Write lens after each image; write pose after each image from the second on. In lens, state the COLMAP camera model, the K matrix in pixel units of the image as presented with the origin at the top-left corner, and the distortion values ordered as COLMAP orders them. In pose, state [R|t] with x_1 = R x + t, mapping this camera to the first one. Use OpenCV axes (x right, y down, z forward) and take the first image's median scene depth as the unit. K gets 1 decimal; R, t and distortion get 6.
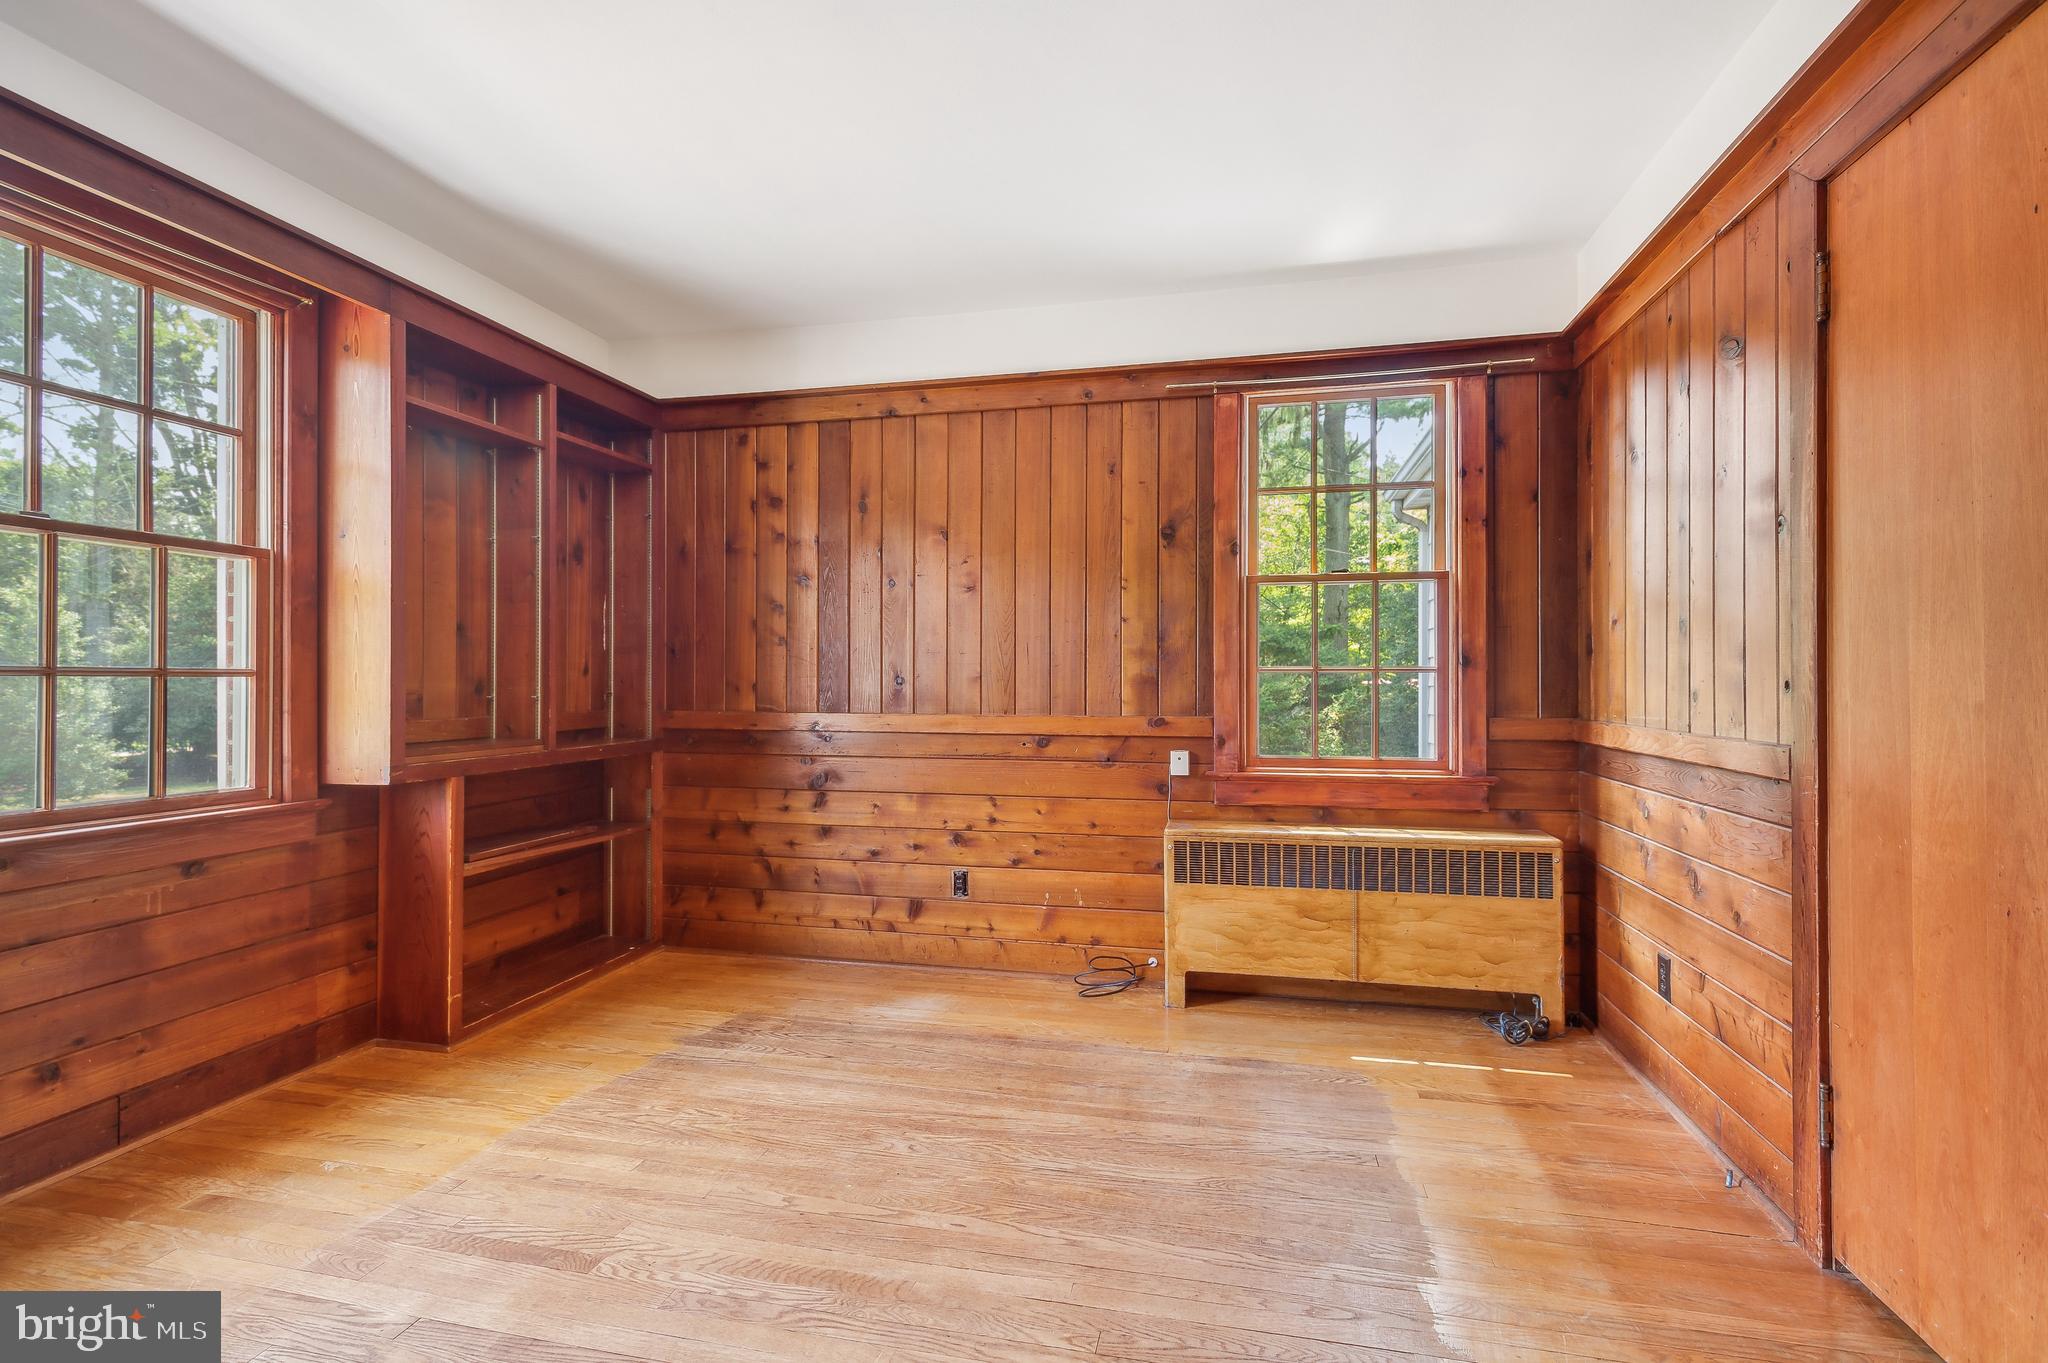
lens RADIAL K [[956.6, 0, 1024.6], [0, 956.6, 667.8], [0, 0, 1]] dist [0.003338, -0.001246]
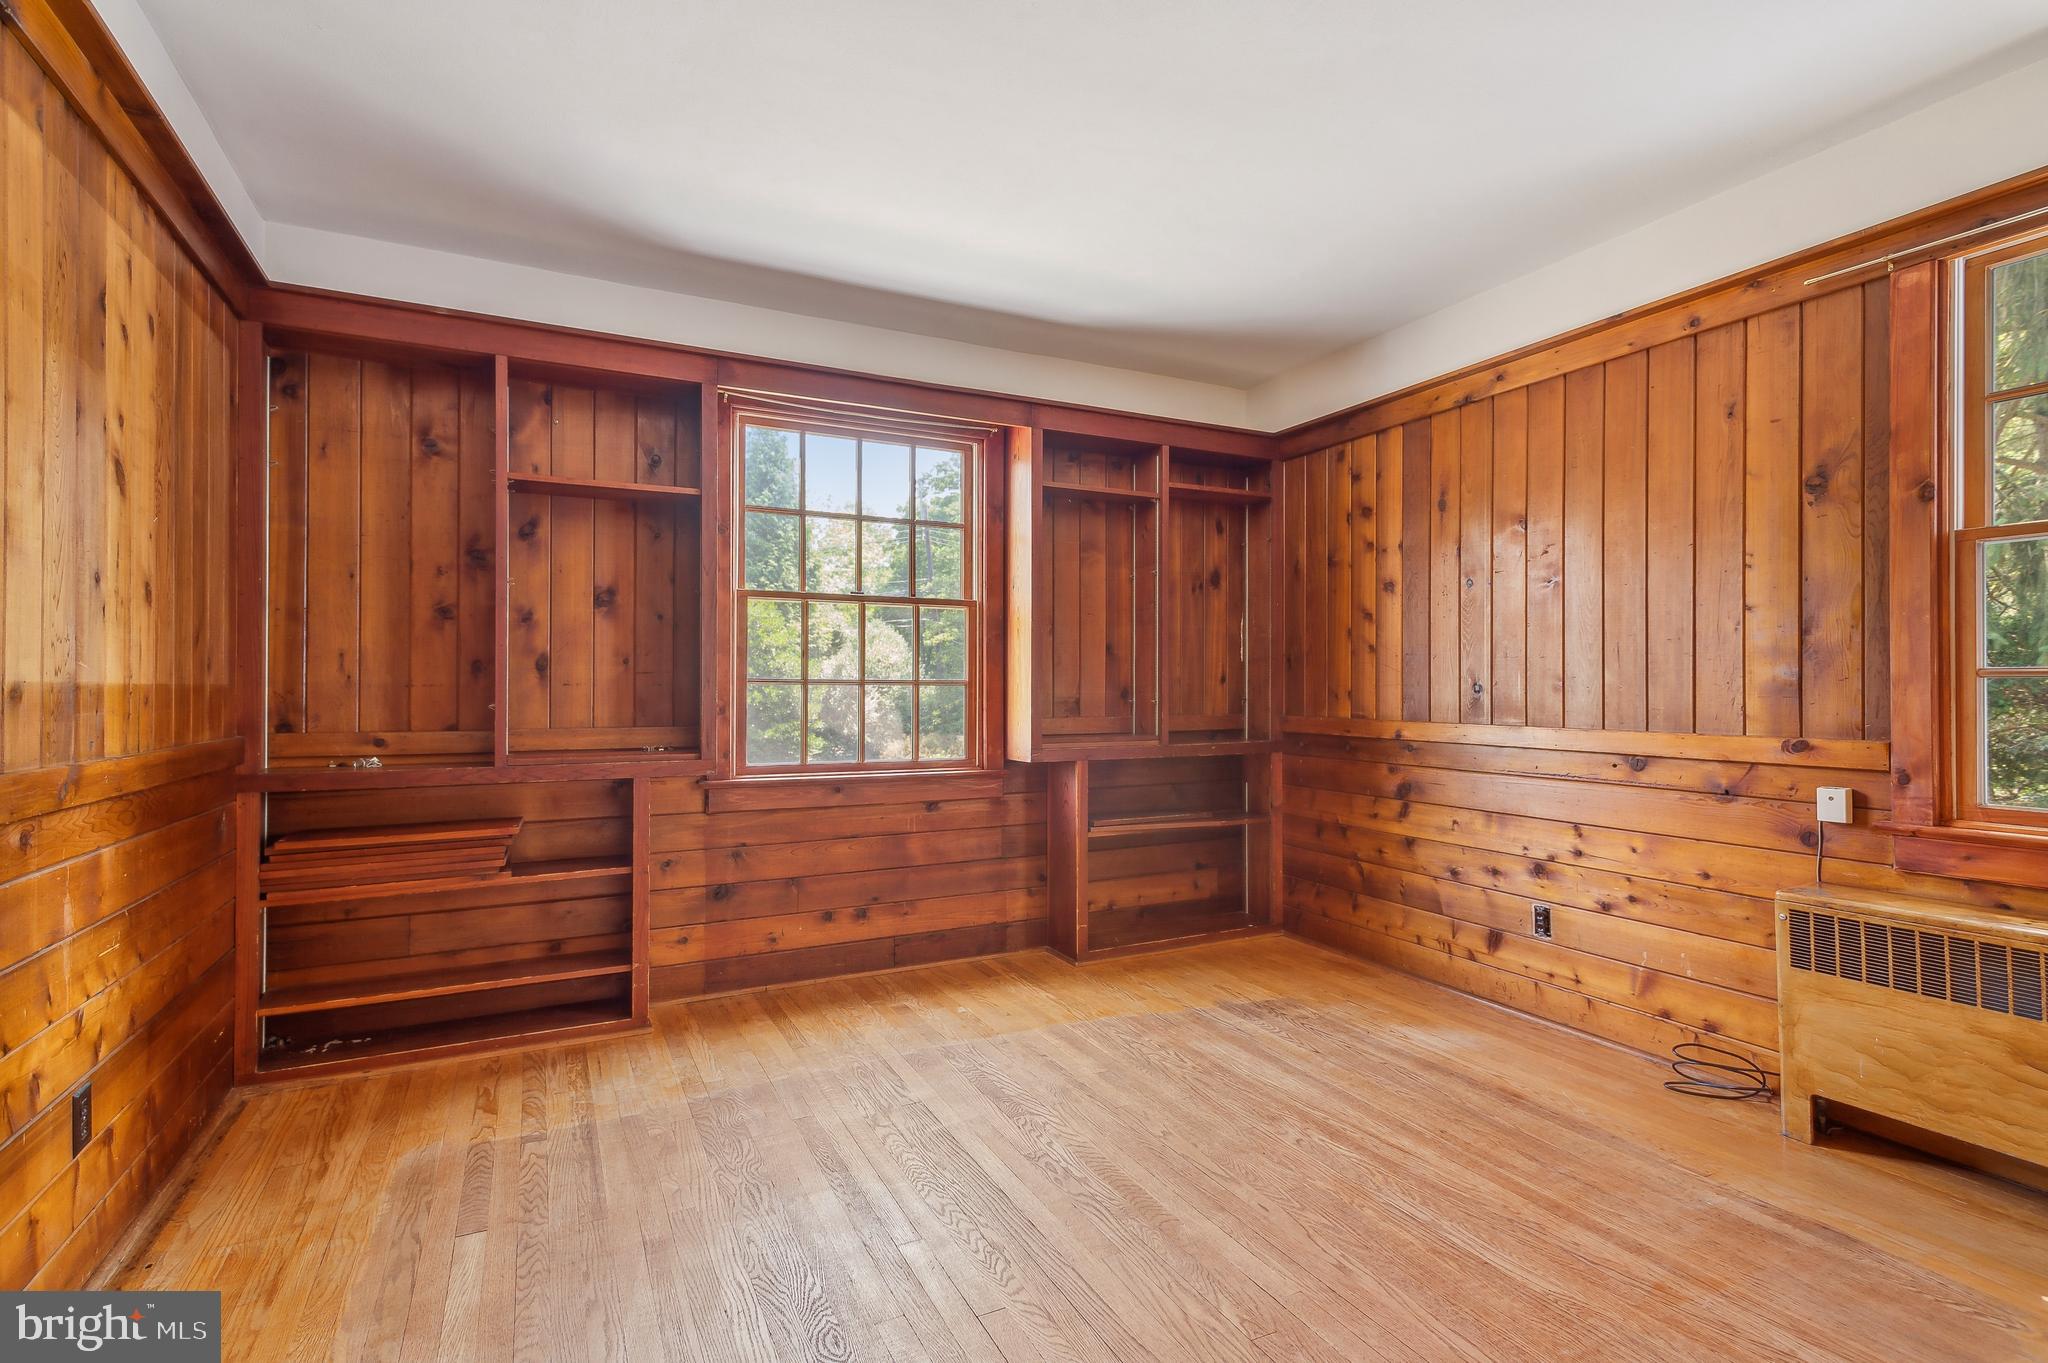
lens RADIAL K [[986.9, 0, 1014.5], [0, 986.9, 667.2], [0, 0, 1]] dist [0.000332, -0.001235]
pose [[0.620602, -0.015205, -0.783978, 0.362644], [0.009116, 0.999884, -0.012176, 0.000507], [0.784073, 0.000410, 0.620669, 0.067350]]
